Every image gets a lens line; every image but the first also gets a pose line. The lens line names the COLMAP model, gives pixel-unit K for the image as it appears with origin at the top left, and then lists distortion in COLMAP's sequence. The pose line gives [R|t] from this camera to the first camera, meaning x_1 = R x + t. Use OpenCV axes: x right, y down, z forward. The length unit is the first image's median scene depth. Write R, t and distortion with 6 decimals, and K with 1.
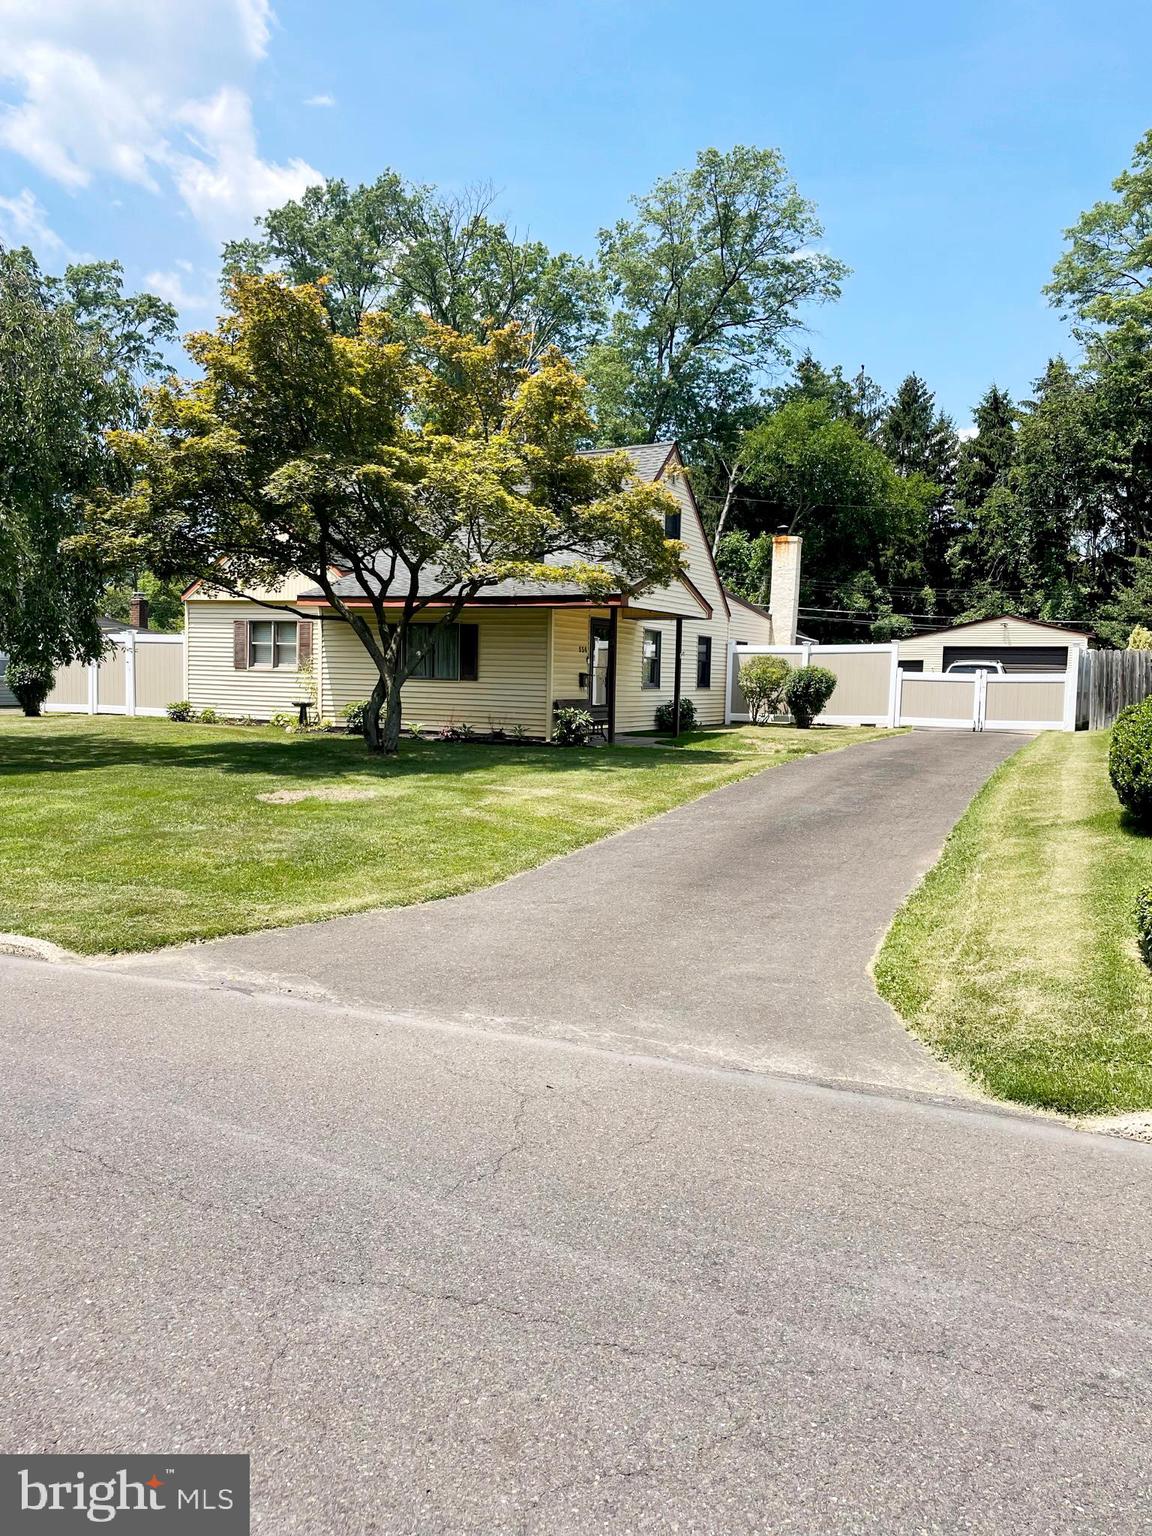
lens RADIAL K [[1164.8, 0, 576.0], [0, 1164.8, 768.0], [0, 0, 1]] dist [0.068151, -0.097369]
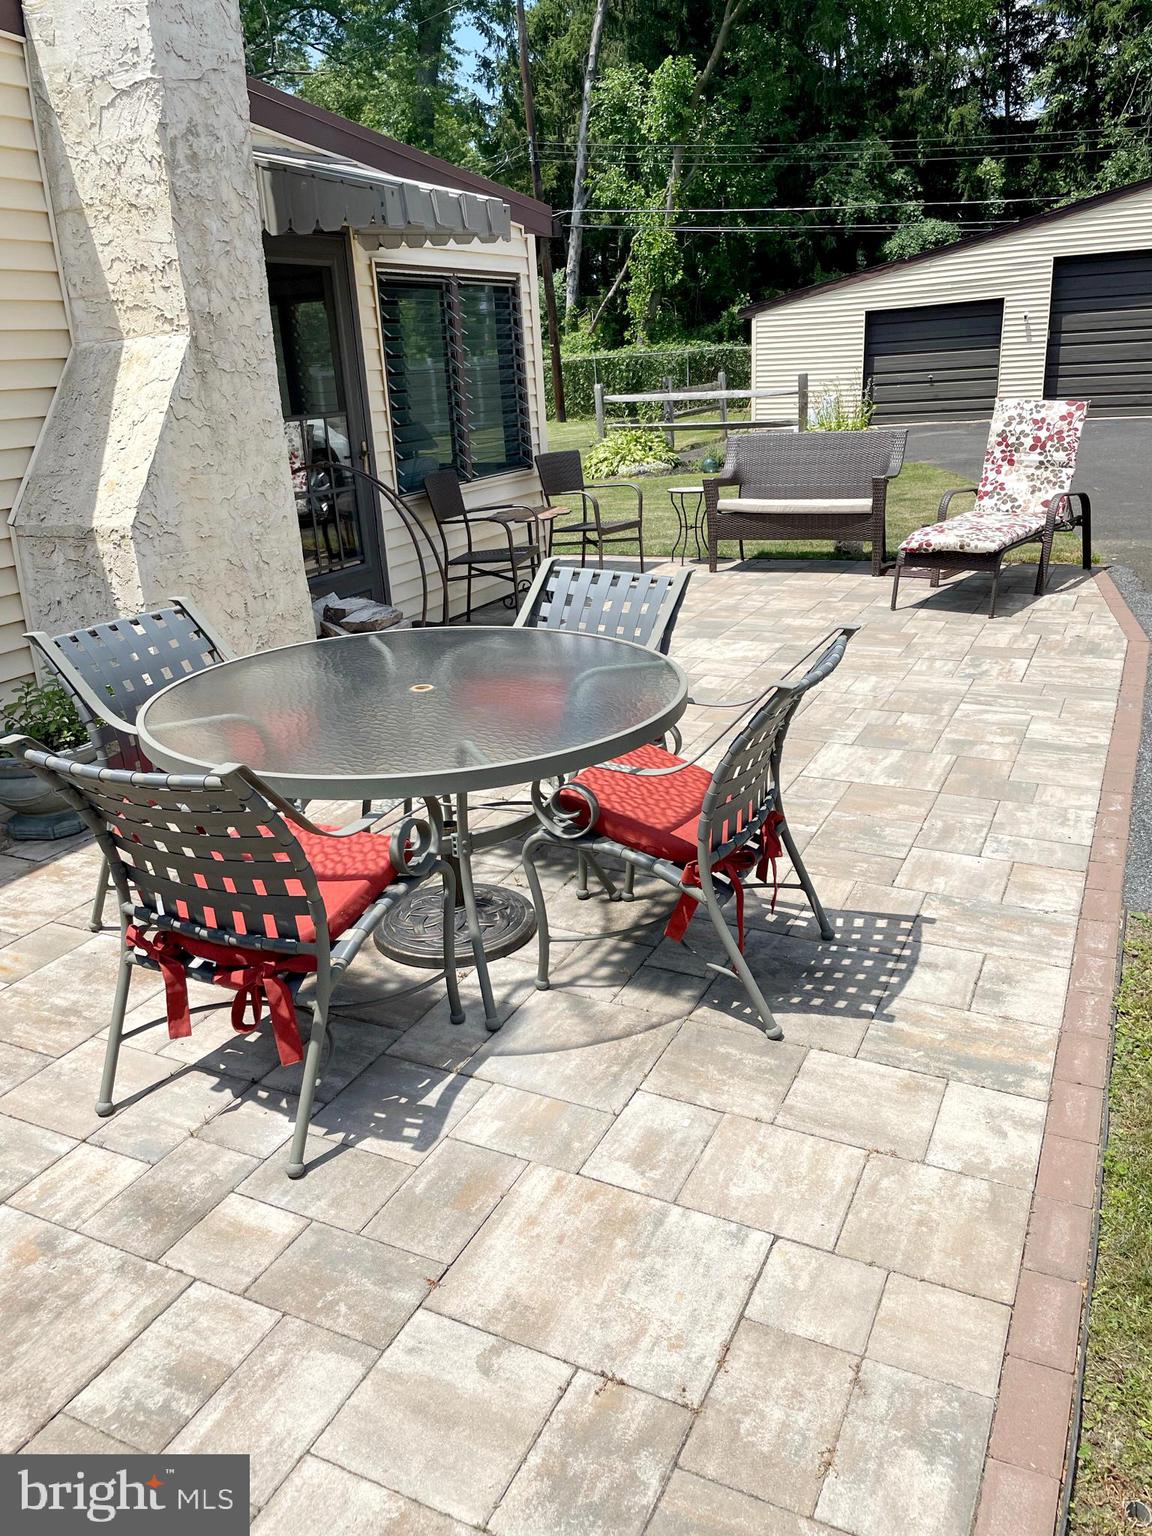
lens RADIAL K [[1164.8, 0, 576.0], [0, 1164.8, 768.0], [0, 0, 1]] dist [0.068151, -0.097369]
pose [[0.996645, -0.073610, -0.035788, 0.181876], [0.080310, 0.963852, 0.254047, -0.060222], [0.015794, -0.256069, 0.966529, 0.668531]]
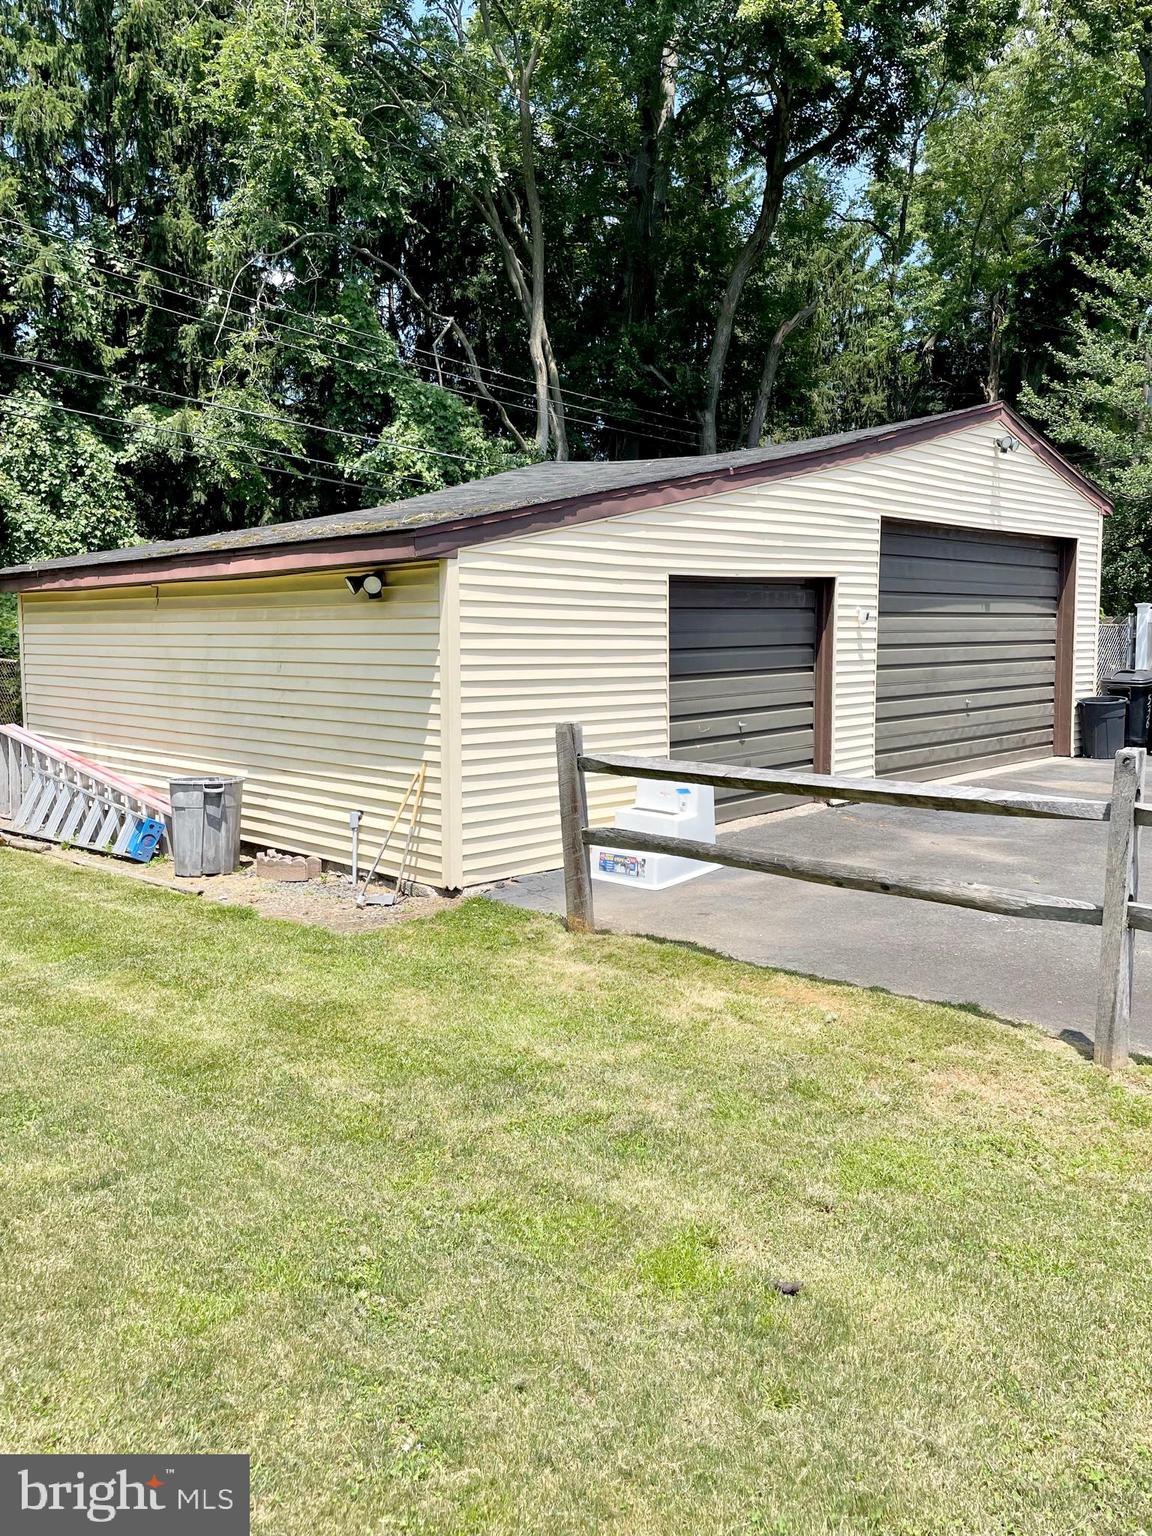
lens RADIAL K [[1164.8, 0, 576.0], [0, 1164.8, 768.0], [0, 0, 1]] dist [0.068151, -0.097369]
pose [[0.304966, -0.135385, 0.942691, 0.097046], [0.086848, 0.989673, 0.114036, -0.104933], [-0.948395, 0.047093, 0.313575, 1.195137]]
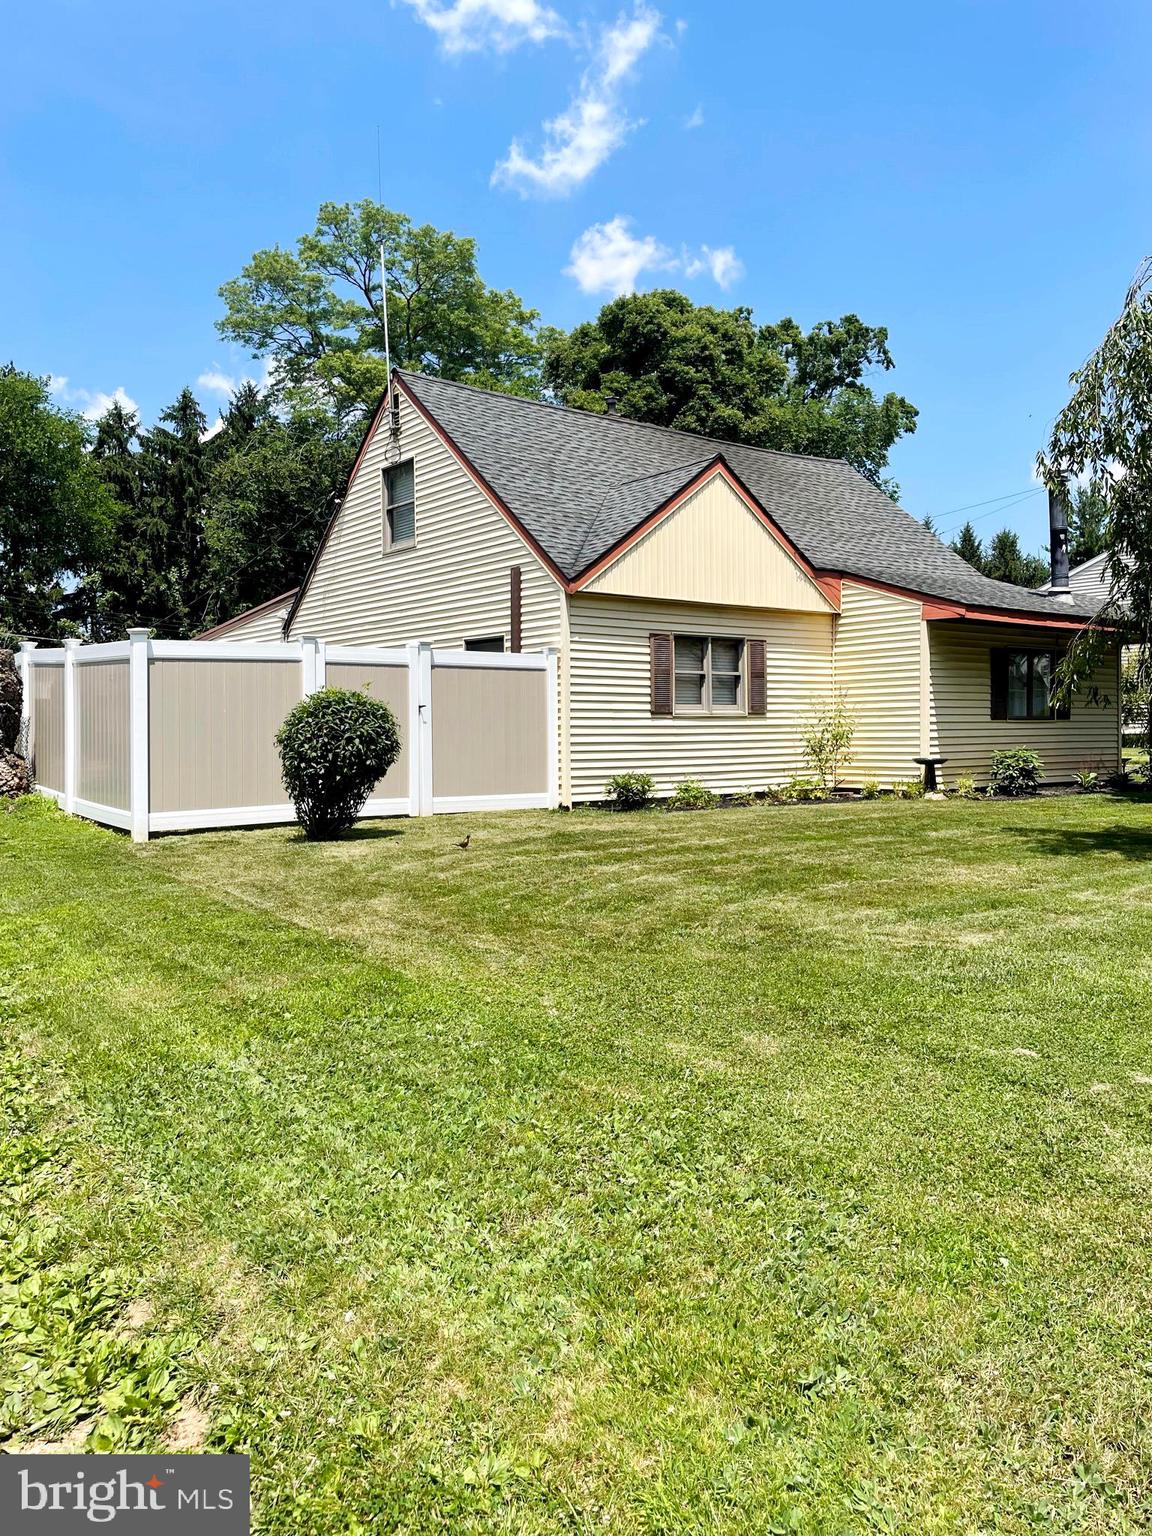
lens RADIAL K [[1164.8, 0, 576.0], [0, 1164.8, 768.0], [0, 0, 1]] dist [0.068151, -0.097369]
pose [[0.454693, -0.056475, 0.888856, -0.510127], [0.089663, 0.995820, 0.017404, -0.043755], [-0.886123, 0.071784, 0.457857, 0.469956]]
